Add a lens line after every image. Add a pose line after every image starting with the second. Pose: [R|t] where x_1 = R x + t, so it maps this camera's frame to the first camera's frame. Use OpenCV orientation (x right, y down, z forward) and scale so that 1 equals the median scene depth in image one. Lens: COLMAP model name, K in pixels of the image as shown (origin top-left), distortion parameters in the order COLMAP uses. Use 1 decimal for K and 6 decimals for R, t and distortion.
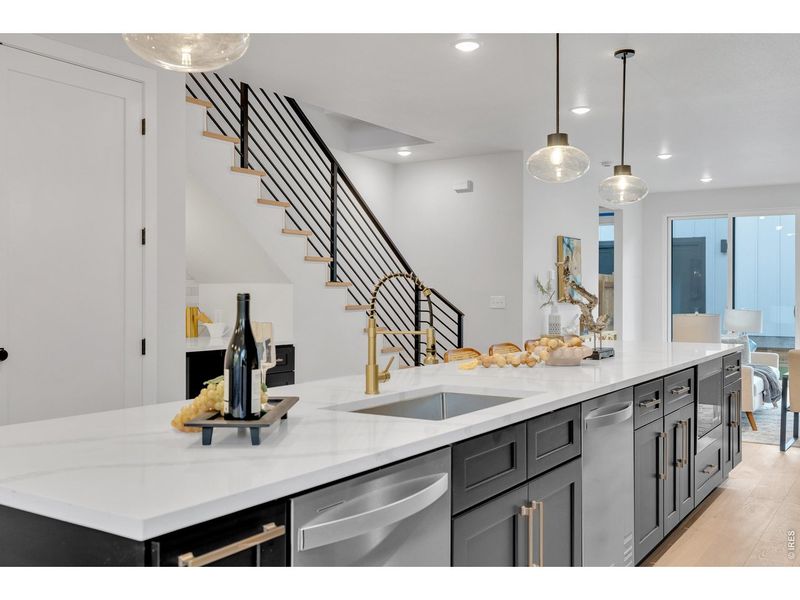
lens RADIAL K [[775.2, 0, 394.2], [0, 775.2, 295.7], [0, 0, 1]] dist [0.005186, 0.000000]
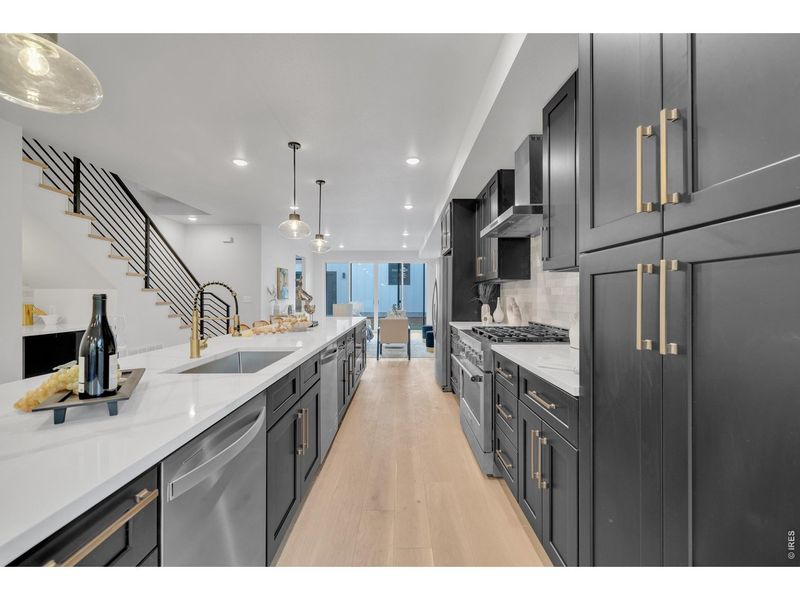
lens RADIAL K [[340.5, 0, 397.1], [0, 340.5, 295.1], [0, 0, 1]] dist [0.005745, -0.000545]
pose [[0.839635, -0.000450, 0.543151, -0.030093], [0.002370, 0.999993, -0.002835, 0.000450], [-0.543146, 0.003668, 0.839630, 0.091879]]
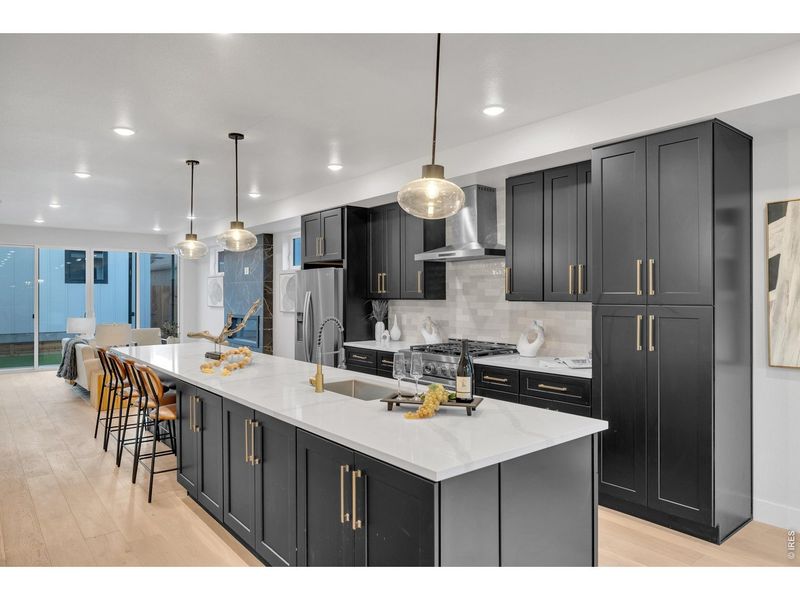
lens RADIAL K [[538.0, 0, 386.9], [0, 538.0, 304.5], [0, 0, 1]] dist [0.002769, 0.002266]
pose [[0.319253, -0.019985, 0.947459, -0.541605], [0.003152, 0.999794, 0.020027, -0.041321], [-0.947664, -0.003407, 0.319250, 0.248547]]
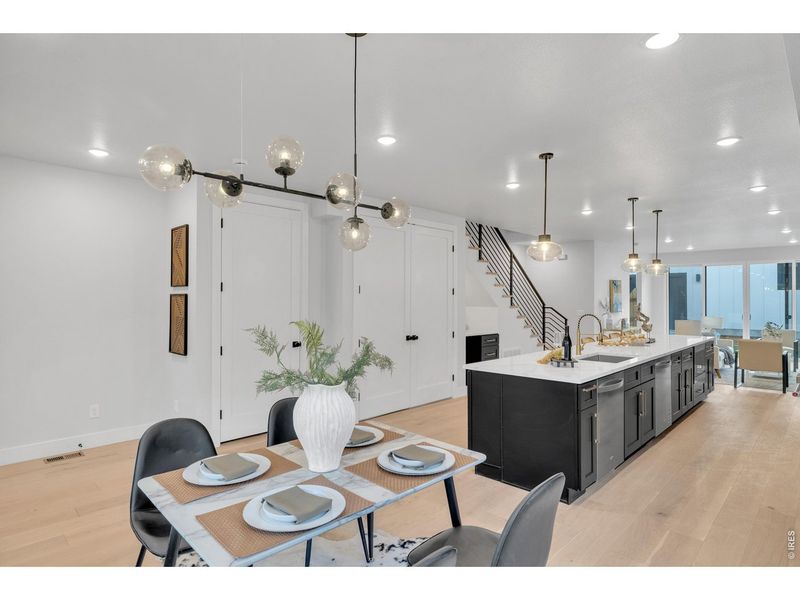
lens RADIAL K [[437.8, 0, 397.1], [0, 437.8, 294.8], [0, 0, 1]] dist [-0.003086, -0.003196]
pose [[0.980682, -0.001841, -0.195599, -0.189115], [-0.000577, 0.999924, -0.012308, -0.040680], [0.195607, 0.012183, 0.980607, -0.387327]]
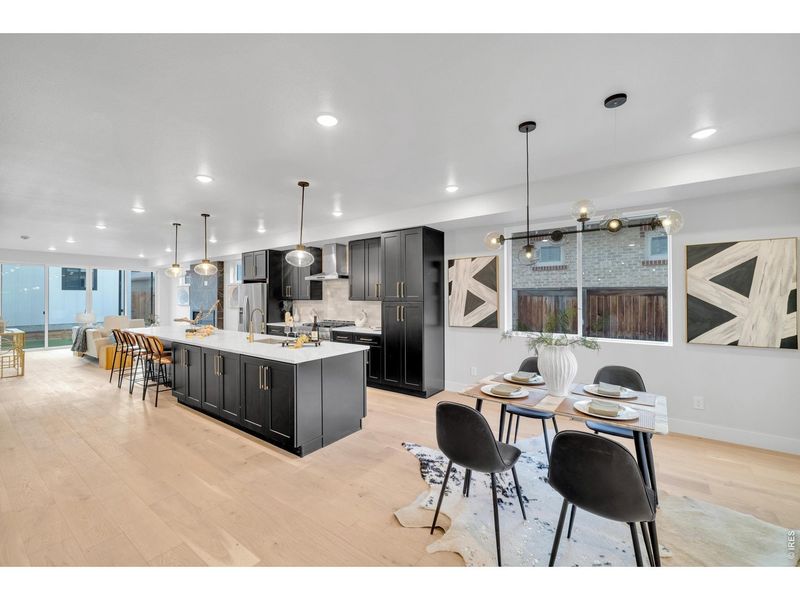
lens RADIAL K [[340.5, 0, 393.7], [0, 340.5, 297.7], [0, 0, 1]] dist [0.005745, -0.000545]
pose [[0.063311, -0.005121, 0.997981, -0.791227], [0.005766, 0.999972, 0.004766, -0.042844], [-0.997977, 0.005453, 0.063339, 0.119189]]
